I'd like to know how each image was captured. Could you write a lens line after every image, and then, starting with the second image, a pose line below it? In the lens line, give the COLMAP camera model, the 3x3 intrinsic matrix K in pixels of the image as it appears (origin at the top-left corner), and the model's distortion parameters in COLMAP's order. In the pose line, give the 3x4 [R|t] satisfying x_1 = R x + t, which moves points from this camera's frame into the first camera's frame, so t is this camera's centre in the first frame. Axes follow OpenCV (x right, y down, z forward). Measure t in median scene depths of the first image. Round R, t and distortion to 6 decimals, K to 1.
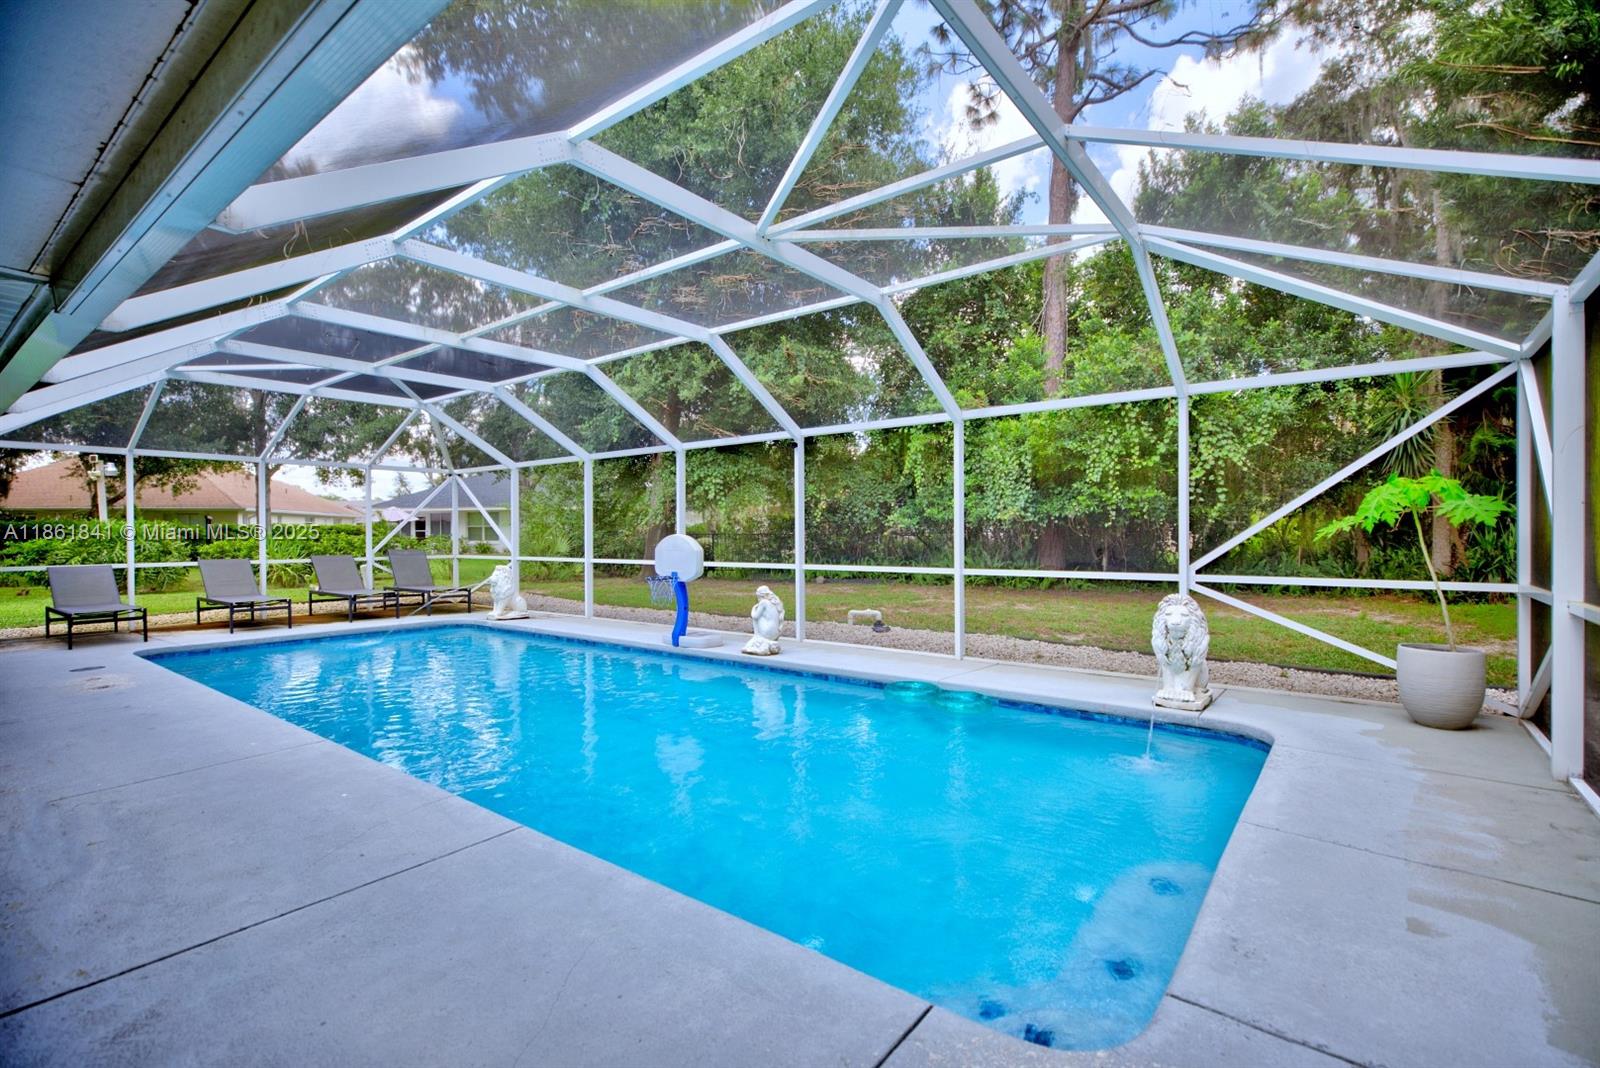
lens RADIAL K [[732.9, 0, 794.8], [0, 732.9, 535.4], [0, 0, 1]] dist [0.001482, 0.000393]
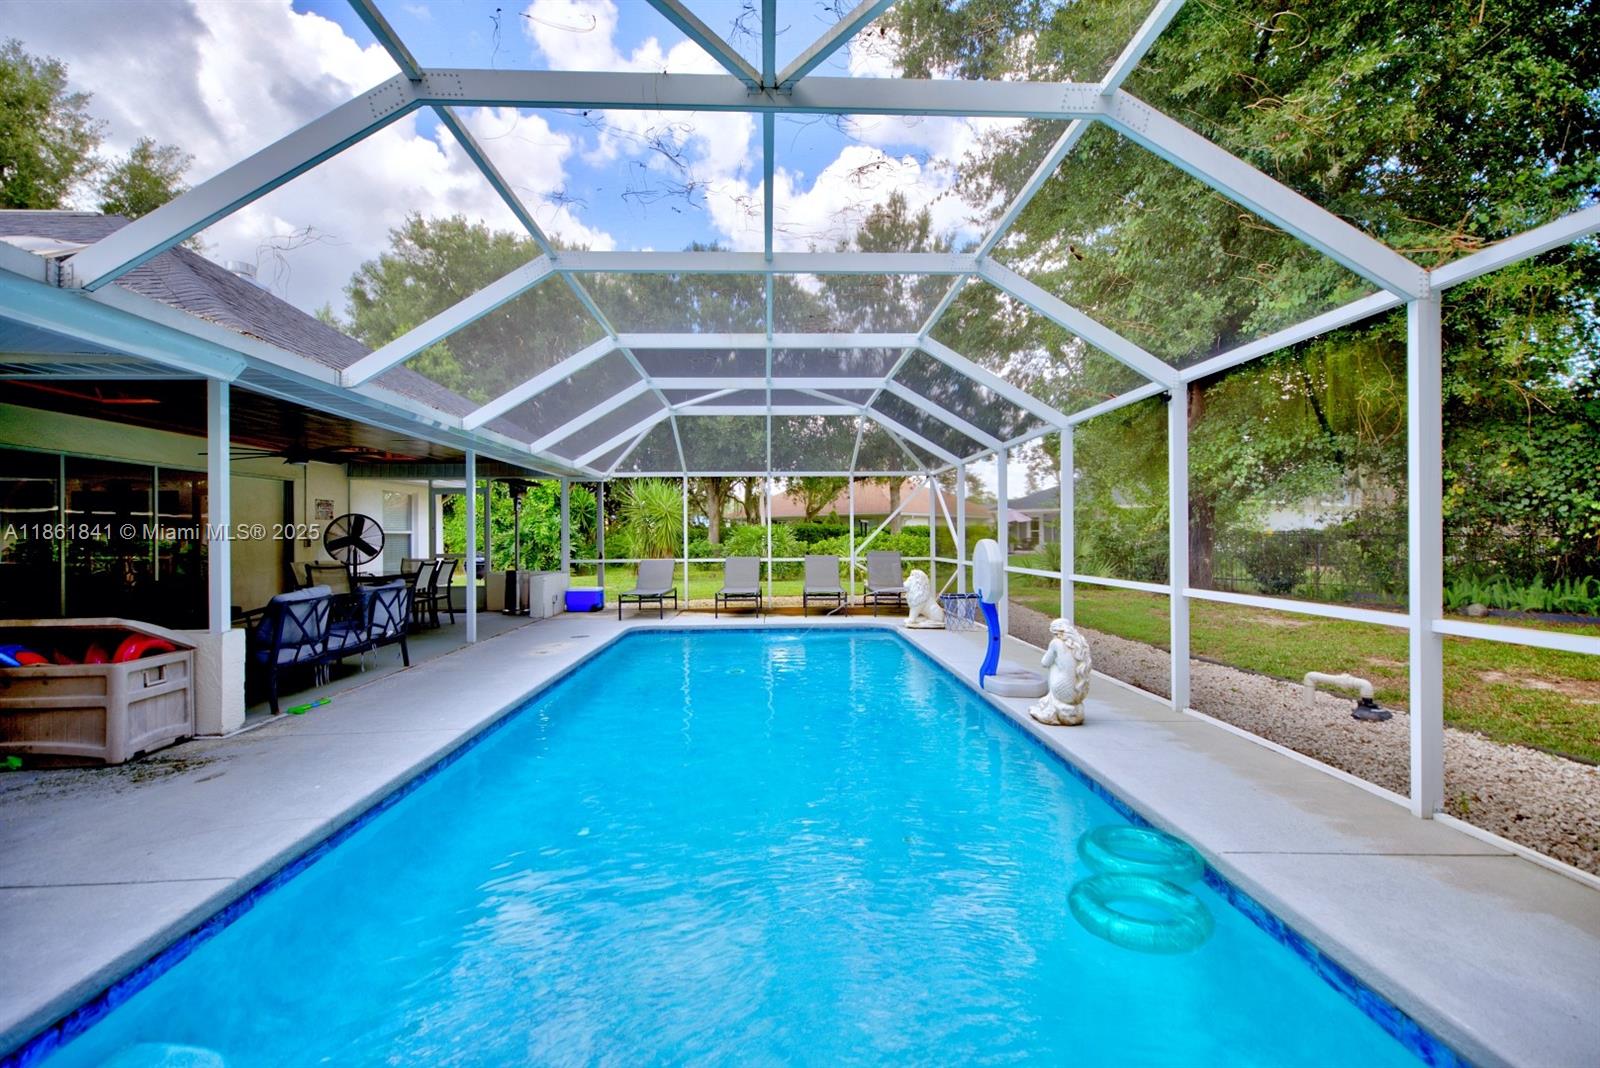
lens RADIAL K [[732.9, 0, 800.0], [0, 732.9, 533.4], [0, 0, 1]] dist [0.001482, 0.000393]
pose [[0.649880, -0.002124, -0.760034, 0.228524], [0.000000, 0.999996, -0.002795, -0.004075], [0.760037, 0.001816, 0.649878, 0.291869]]
